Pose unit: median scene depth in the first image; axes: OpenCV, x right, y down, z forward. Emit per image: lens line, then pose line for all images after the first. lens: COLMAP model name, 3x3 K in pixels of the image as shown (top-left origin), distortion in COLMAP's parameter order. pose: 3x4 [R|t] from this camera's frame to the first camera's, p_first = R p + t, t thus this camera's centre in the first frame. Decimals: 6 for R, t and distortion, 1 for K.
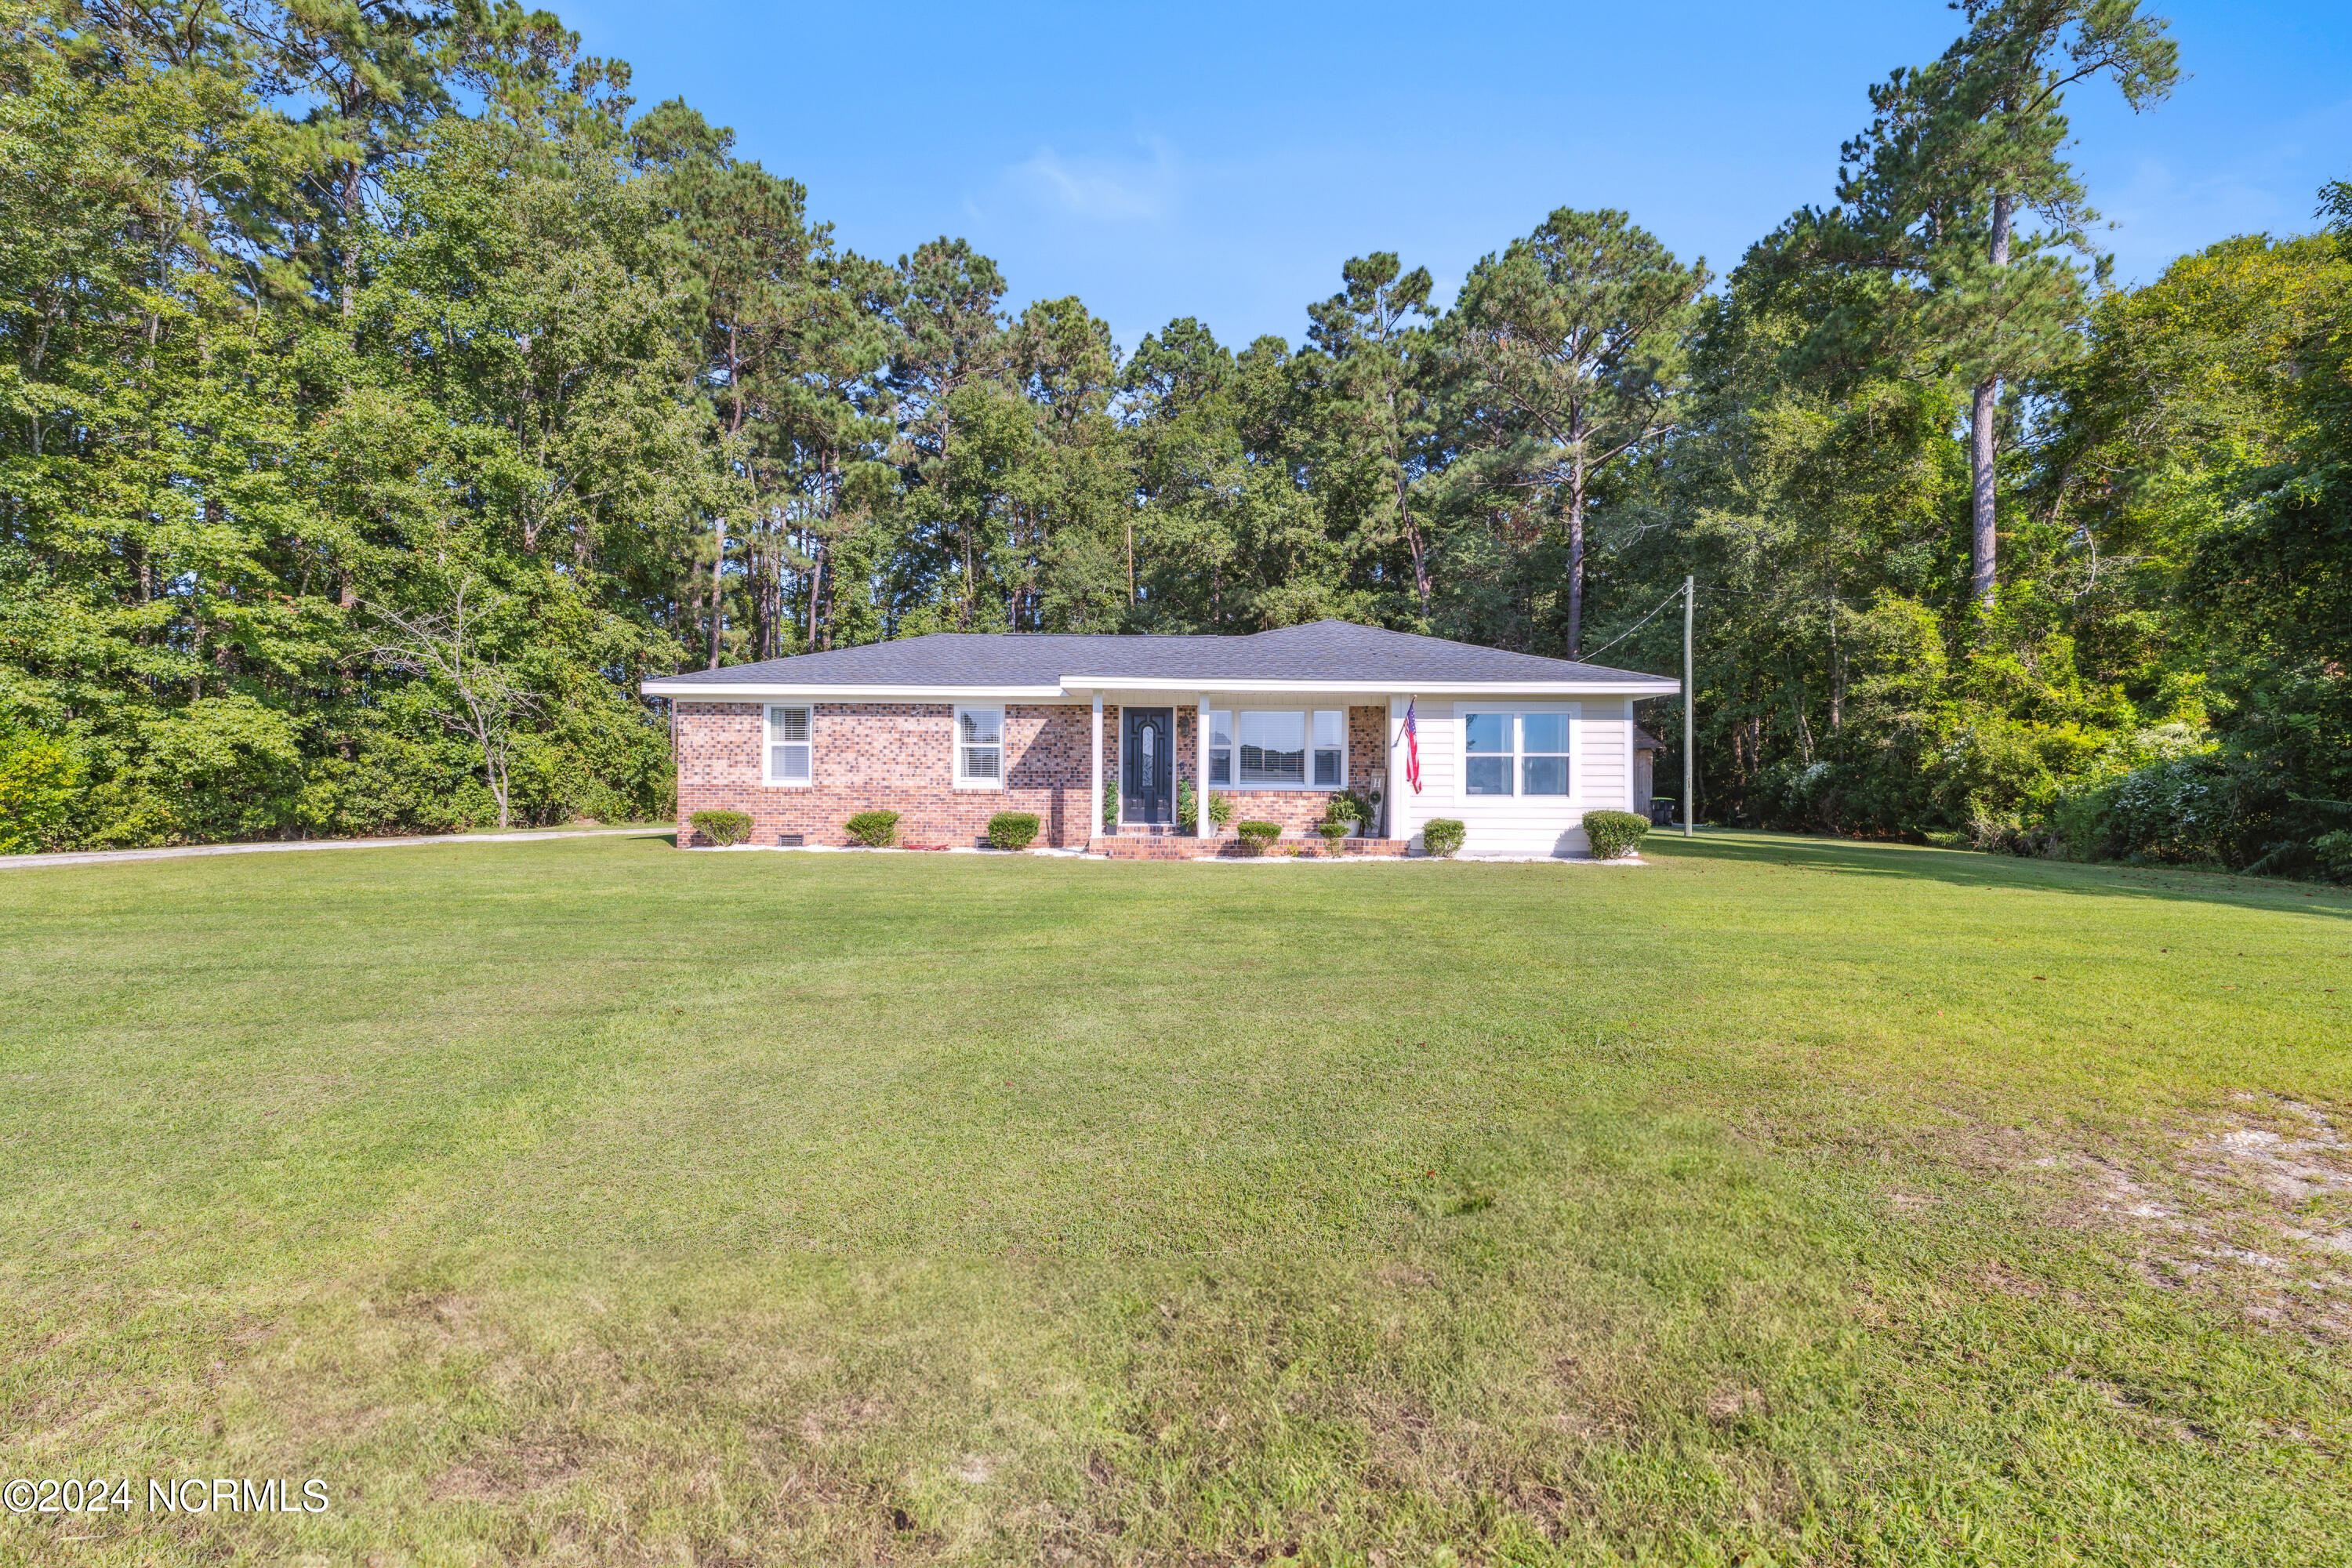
lens RADIAL K [[1186.5, 0, 1162.3], [0, 1186.5, 778.0], [0, 0, 1]] dist [0.000797, 0.000155]
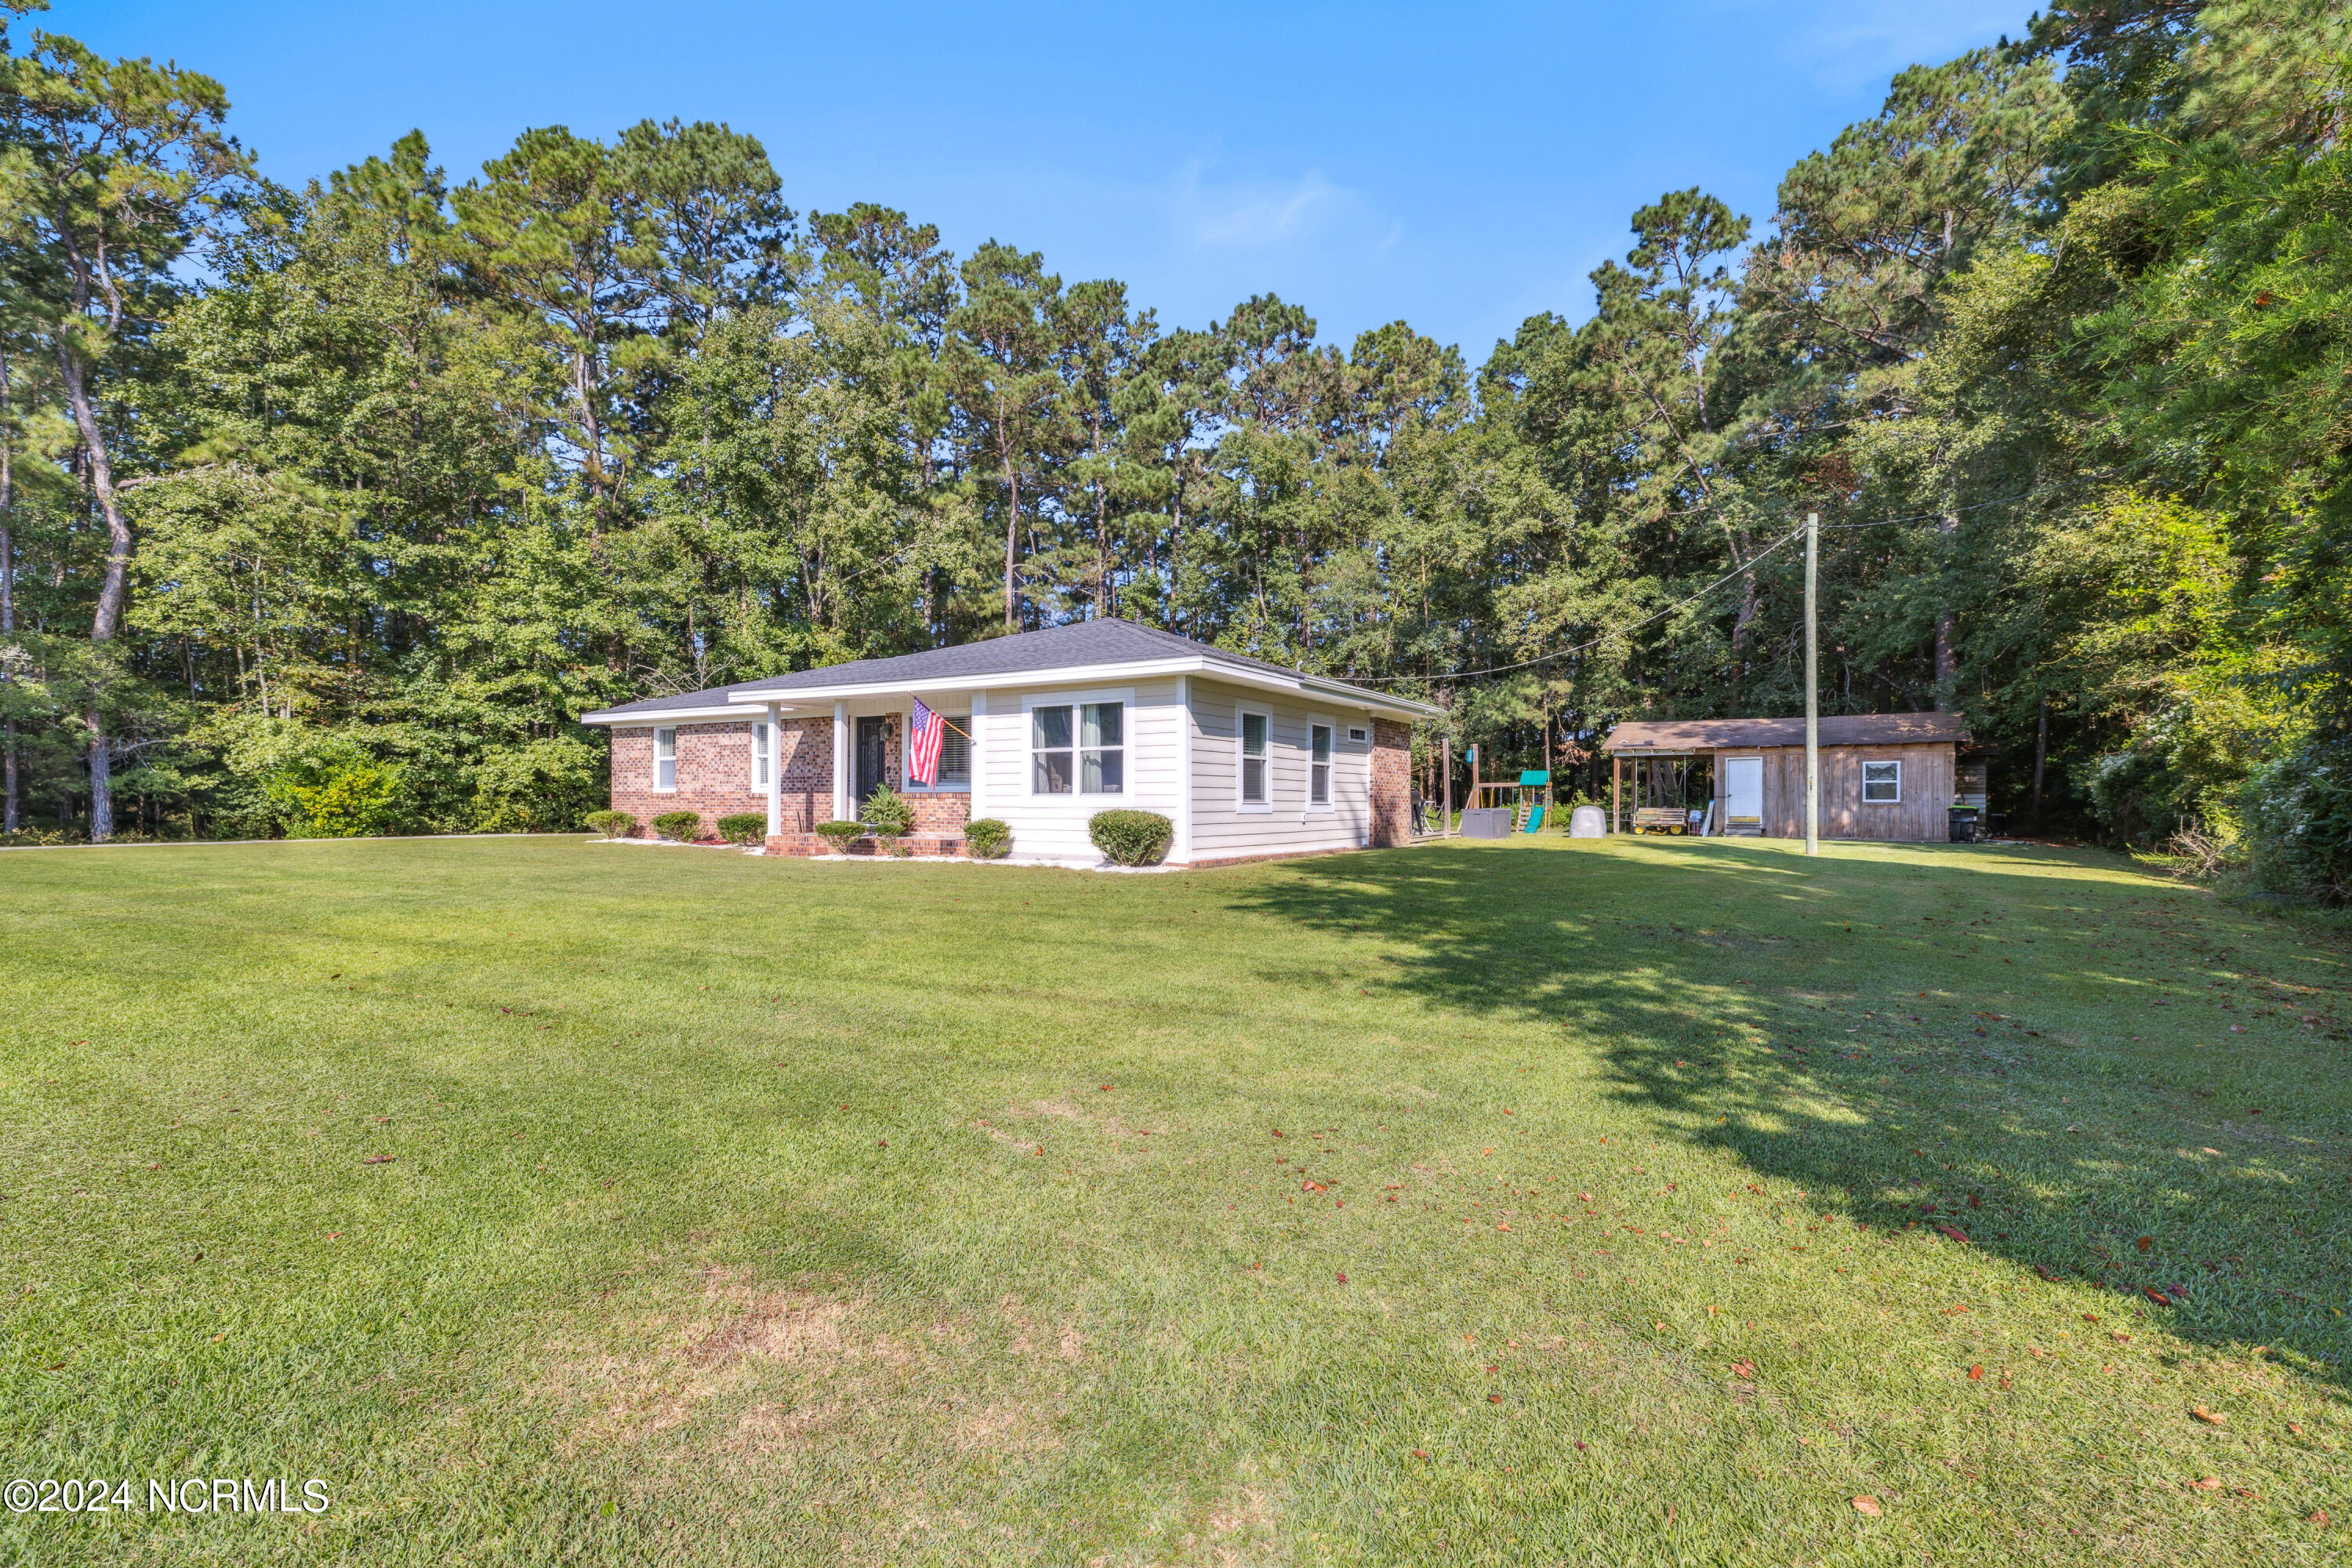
lens RADIAL K [[1076.3, 0, 1182.9], [0, 1076.3, 806.7], [0, 0, 1]] dist [0.004161, -0.000308]
pose [[0.856531, -0.002346, -0.516090, 0.736030], [0.006979, 0.999951, 0.007037, 0.018196], [0.516048, -0.009629, 0.856505, 0.306722]]
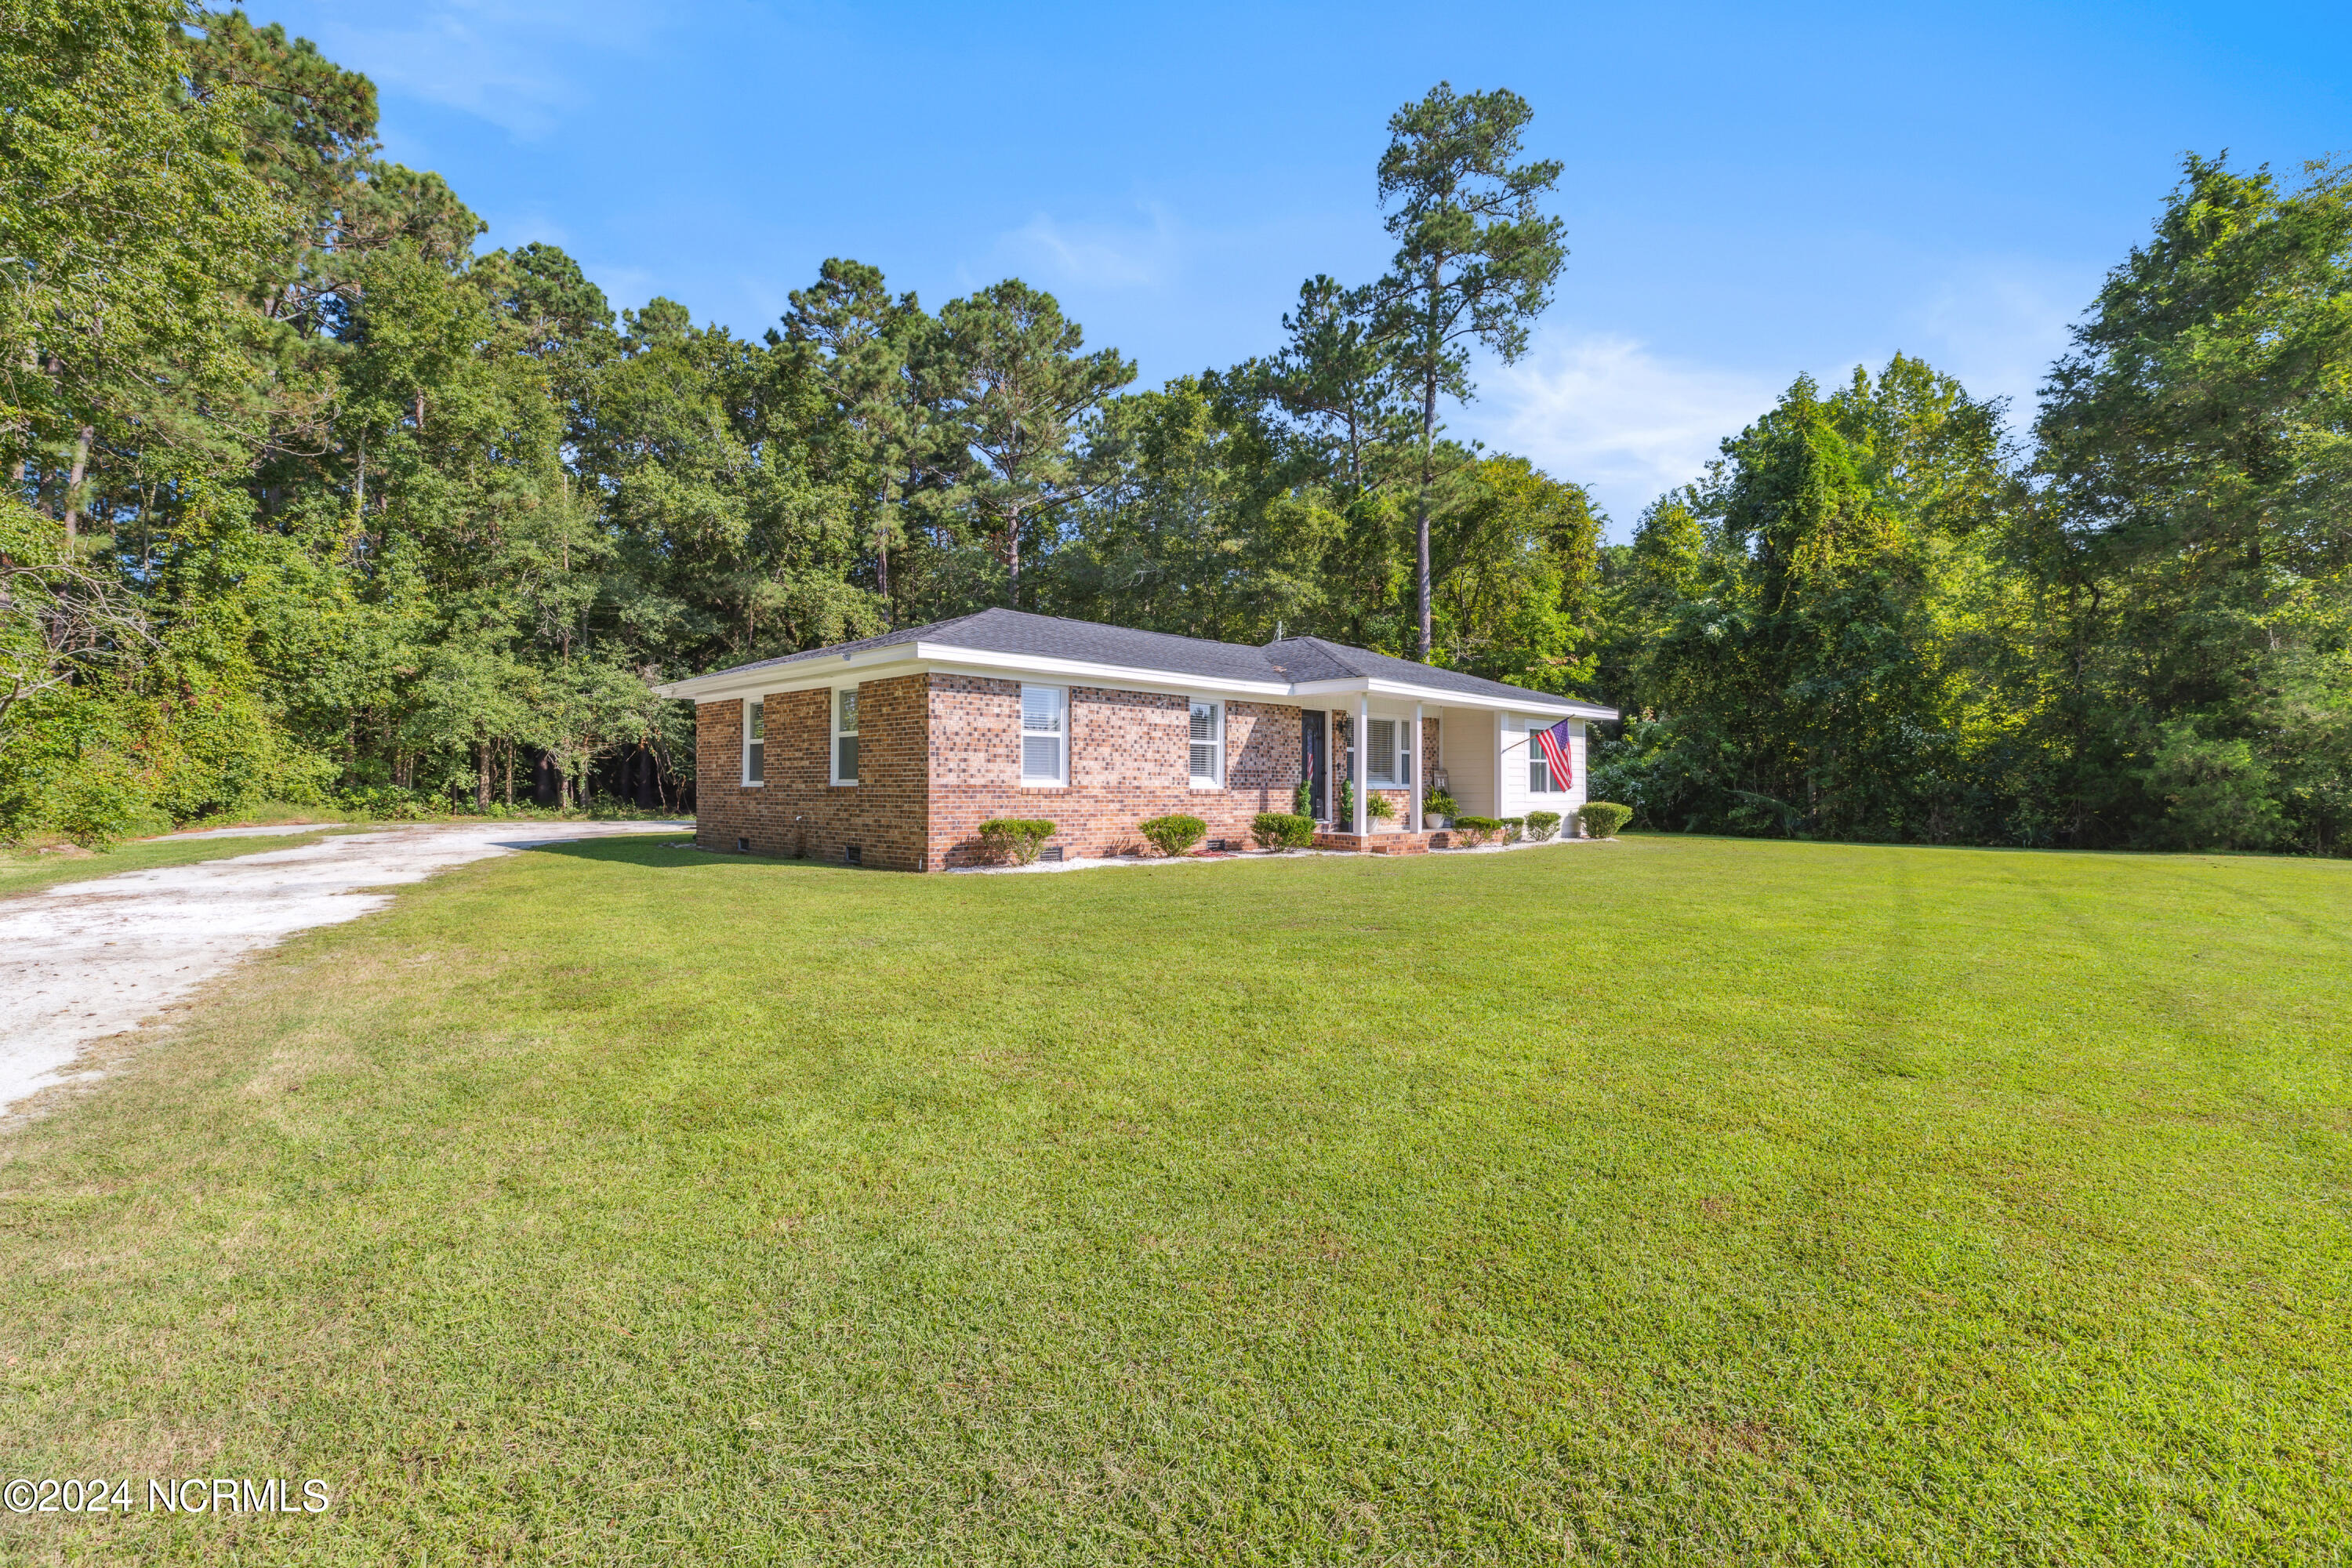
lens RADIAL K [[1076.3, 0, 1169.0], [0, 1076.3, 778.2], [0, 0, 1]] dist [0.004161, -0.000308]
pose [[0.686511, 0.000579, 0.727119, -0.788039], [-0.002165, 0.999997, 0.001248, -0.000093], [-0.727116, -0.002431, 0.686511, 0.438782]]
